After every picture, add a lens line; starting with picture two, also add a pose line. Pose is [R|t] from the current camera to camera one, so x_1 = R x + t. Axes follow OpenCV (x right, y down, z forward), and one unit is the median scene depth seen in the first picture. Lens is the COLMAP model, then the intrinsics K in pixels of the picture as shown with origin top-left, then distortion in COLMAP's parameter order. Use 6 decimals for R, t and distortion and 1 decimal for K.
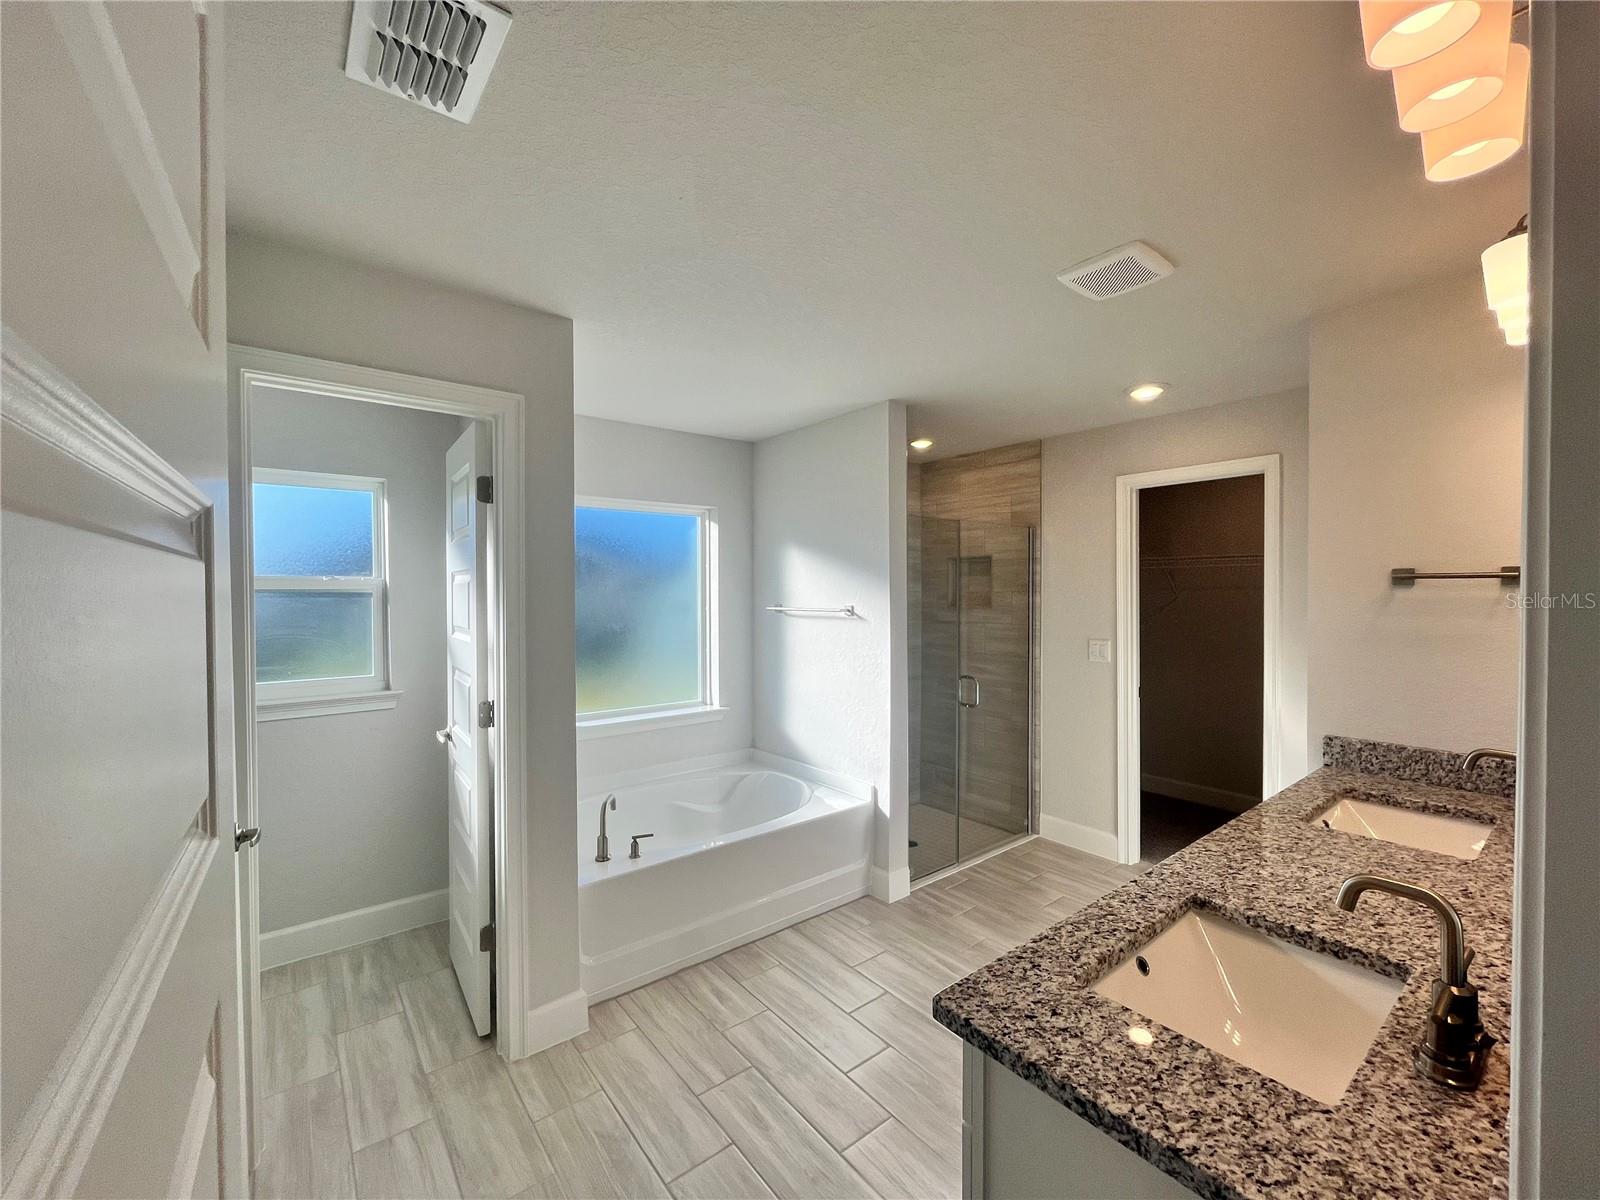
lens RADIAL K [[653.2, 0, 794.0], [0, 653.2, 602.5], [0, 0, 1]] dist [-0.002509, 0.000670]
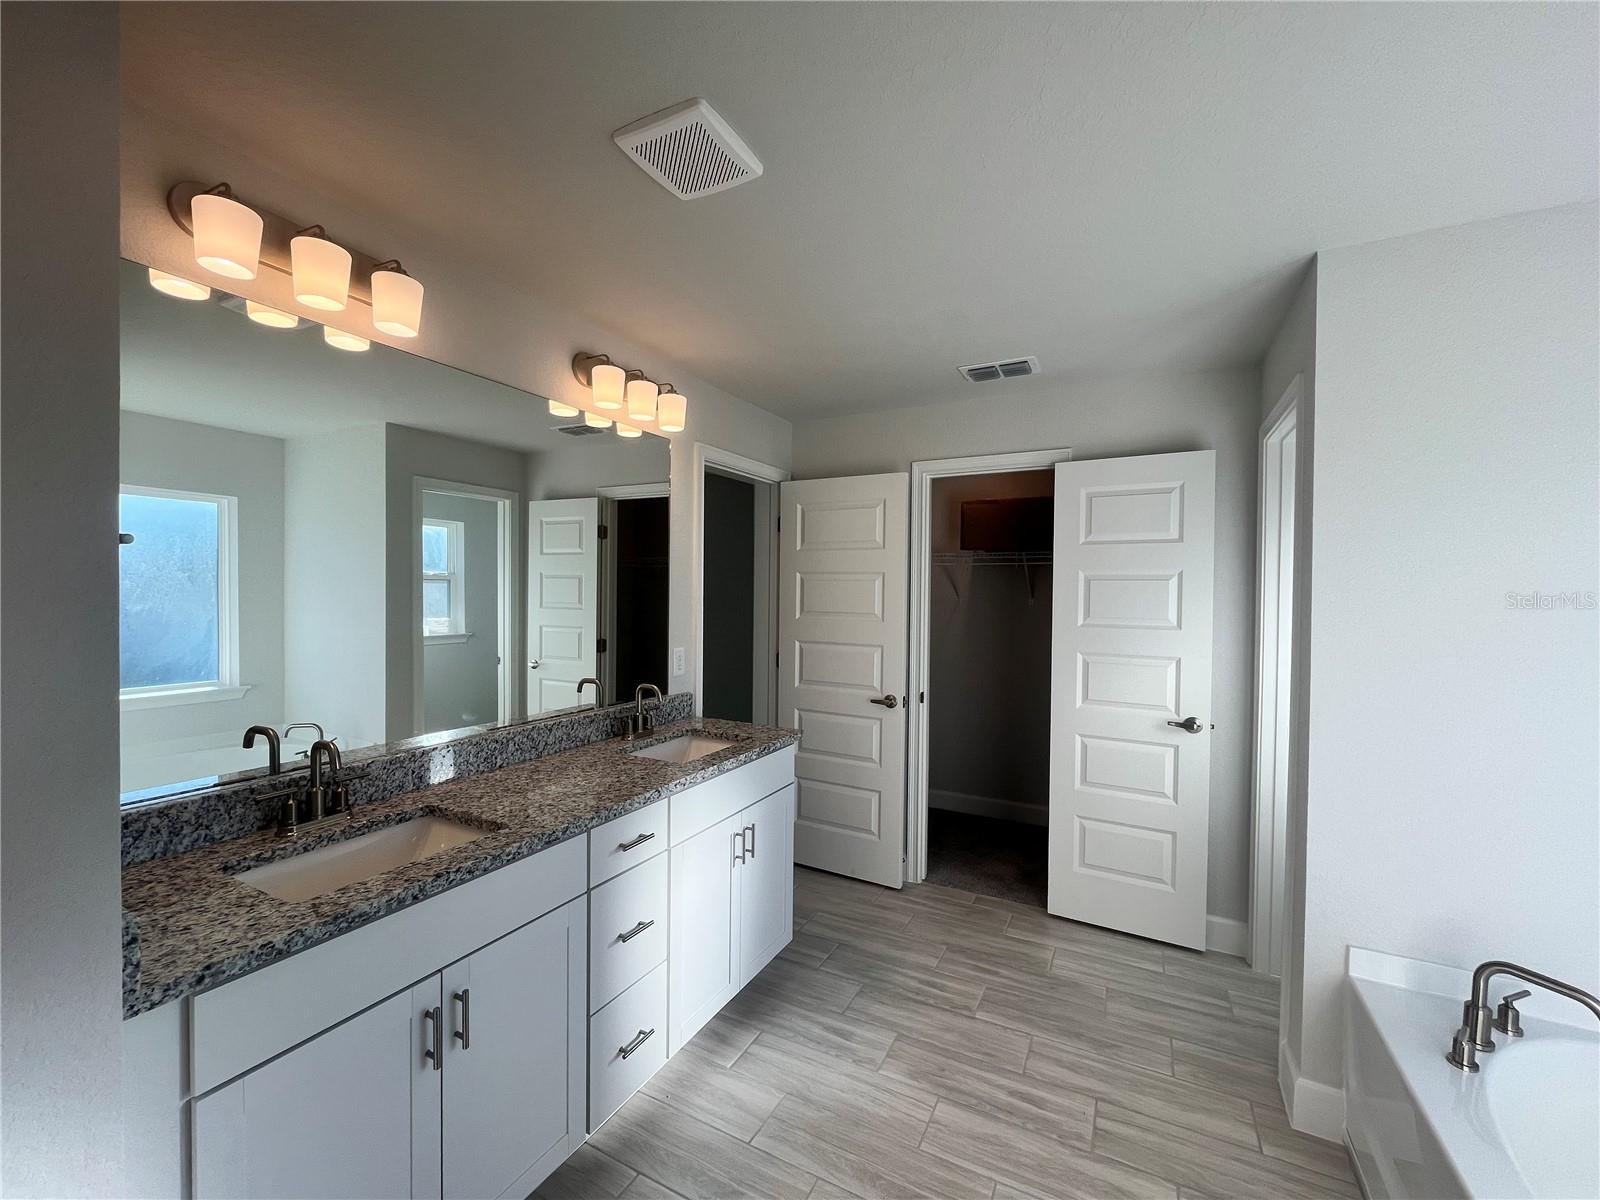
lens RADIAL K [[653.2, 0, 794.0], [0, 653.2, 602.5], [0, 0, 1]] dist [-0.002509, 0.000670]
pose [[-0.914281, -0.001585, -0.405078, 0.788324], [-0.016018, 0.999352, 0.032242, -0.014357], [0.404764, 0.035966, -0.913713, 2.004283]]
